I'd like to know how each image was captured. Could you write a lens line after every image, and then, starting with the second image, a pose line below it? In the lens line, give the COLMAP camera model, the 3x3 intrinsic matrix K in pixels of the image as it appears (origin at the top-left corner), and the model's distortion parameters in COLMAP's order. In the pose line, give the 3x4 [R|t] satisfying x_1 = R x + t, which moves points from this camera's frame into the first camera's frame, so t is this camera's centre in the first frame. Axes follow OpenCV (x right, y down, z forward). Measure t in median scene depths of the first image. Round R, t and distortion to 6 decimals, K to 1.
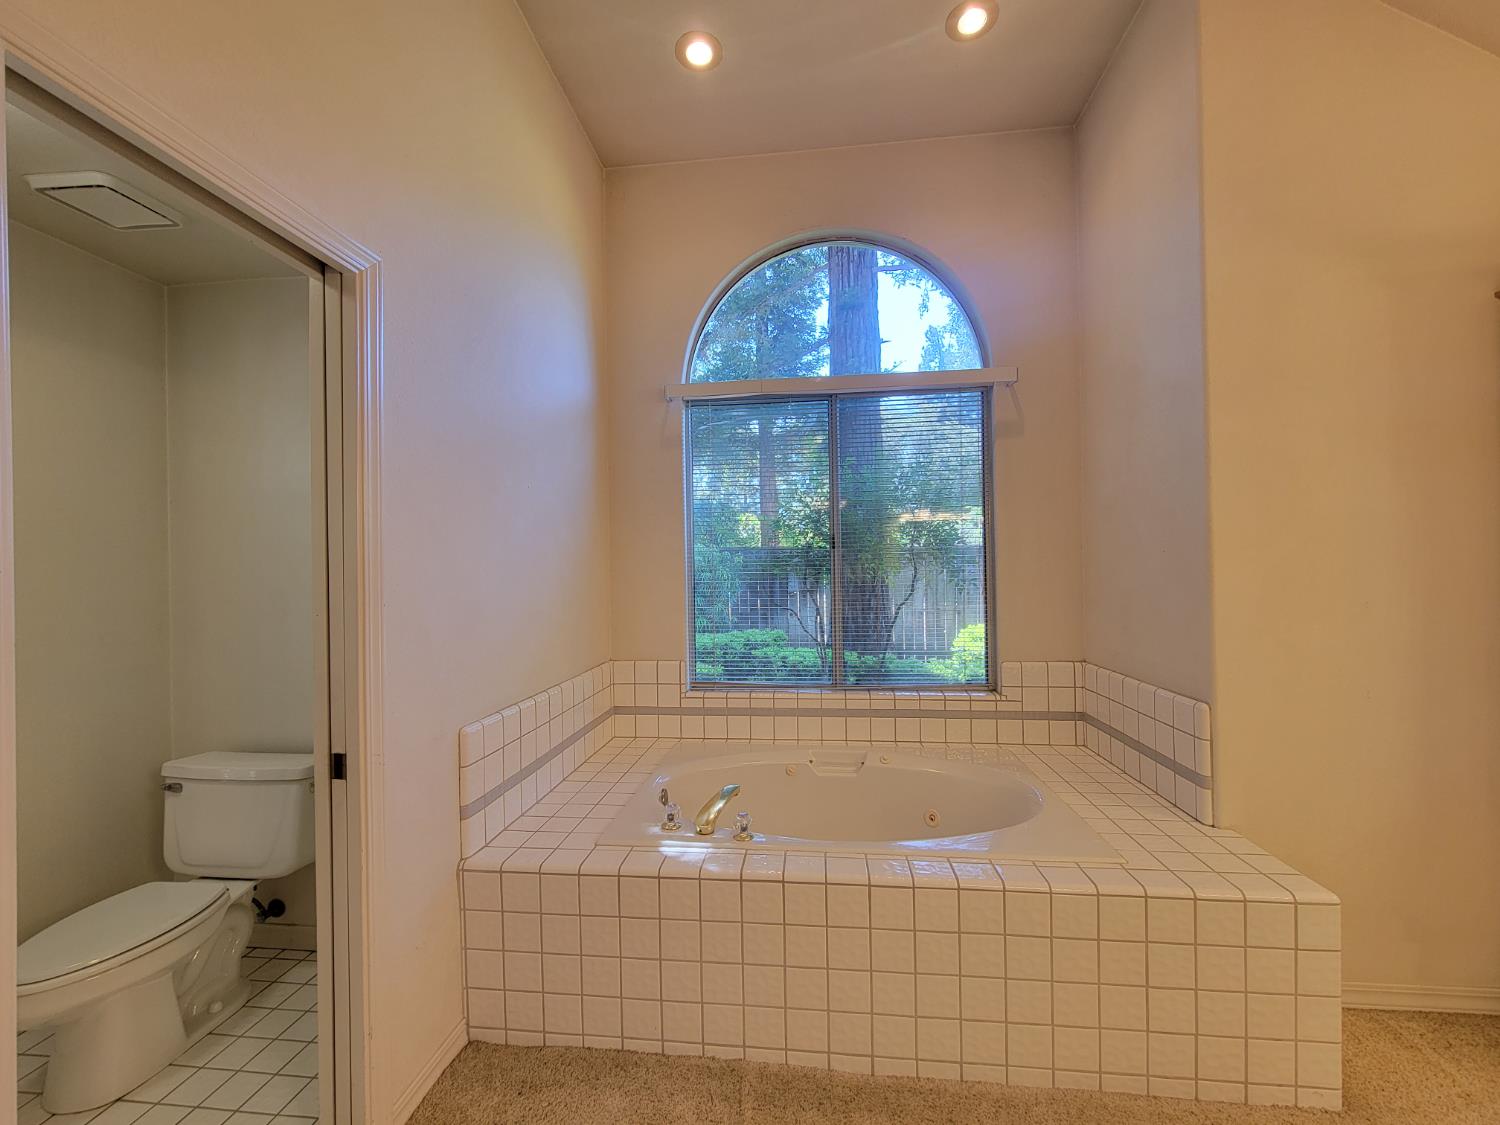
lens RADIAL K [[611.4, 0, 750.0], [0, 611.4, 566.4], [0, 0, 1]] dist [0.000510, -0.000415]
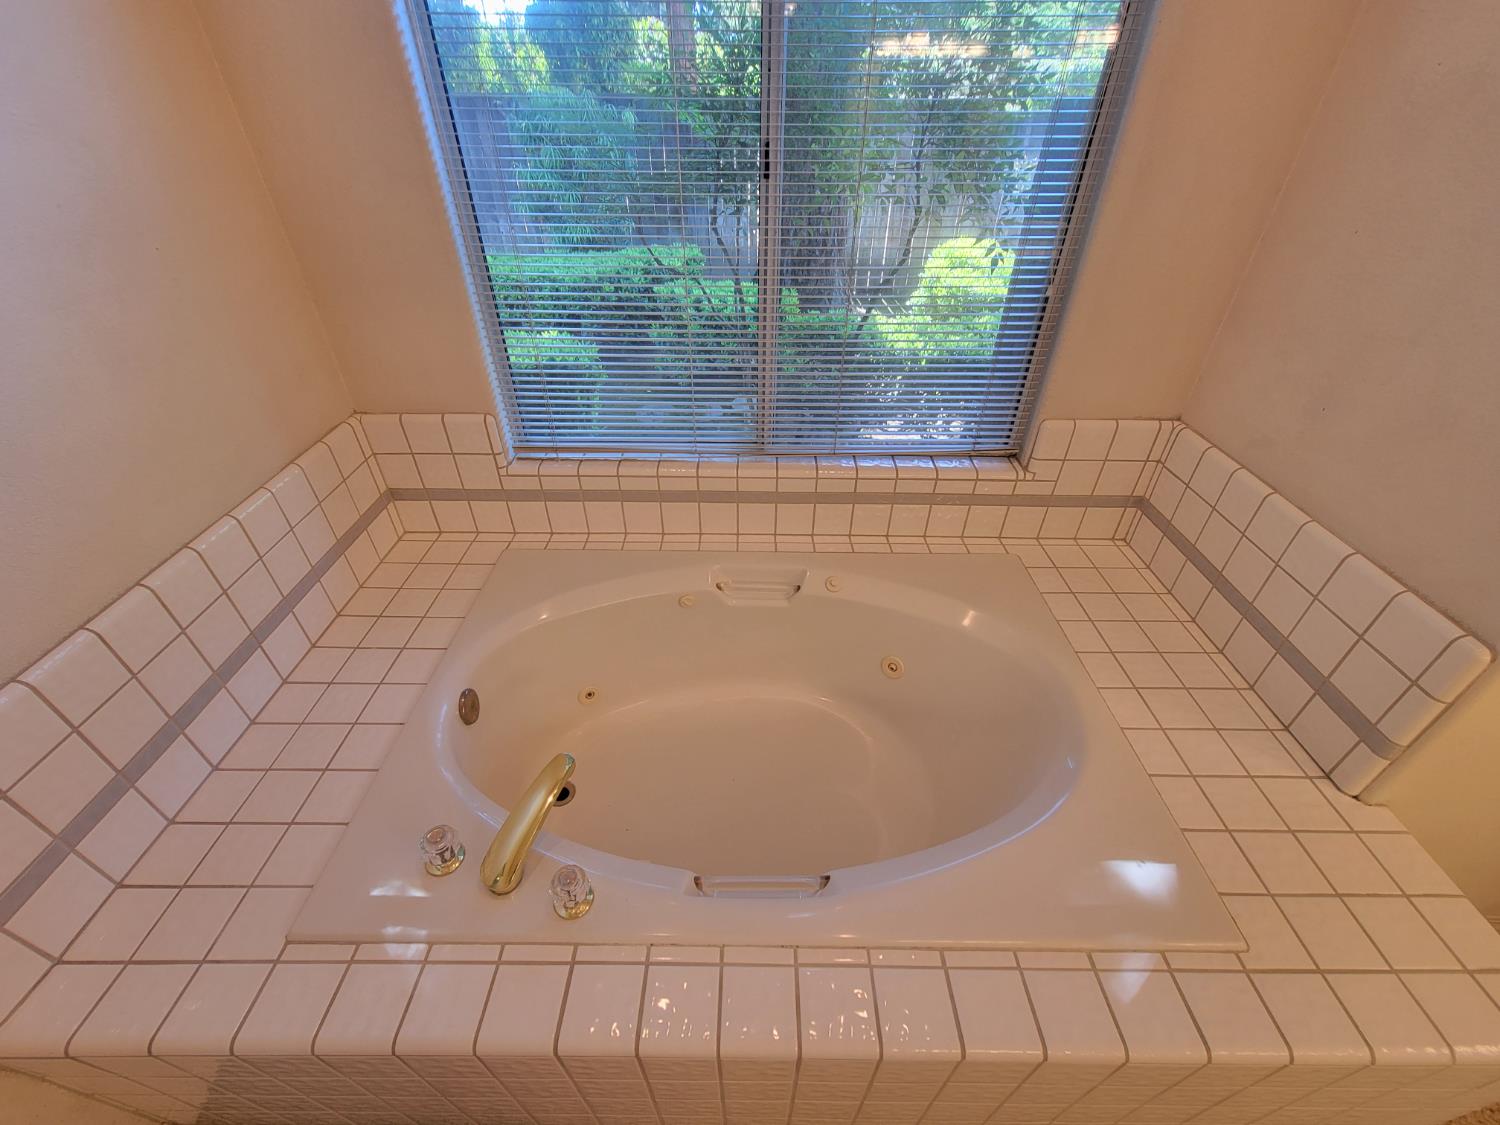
lens RADIAL K [[611.4, 0, 752.8], [0, 611.4, 565.3], [0, 0, 1]] dist [0.000510, -0.000415]
pose [[0.994149, -0.050616, 0.095429, 0.073107], [-0.017356, 0.797103, 0.603594, -0.081106], [-0.106618, -0.601718, 0.791561, 0.485008]]
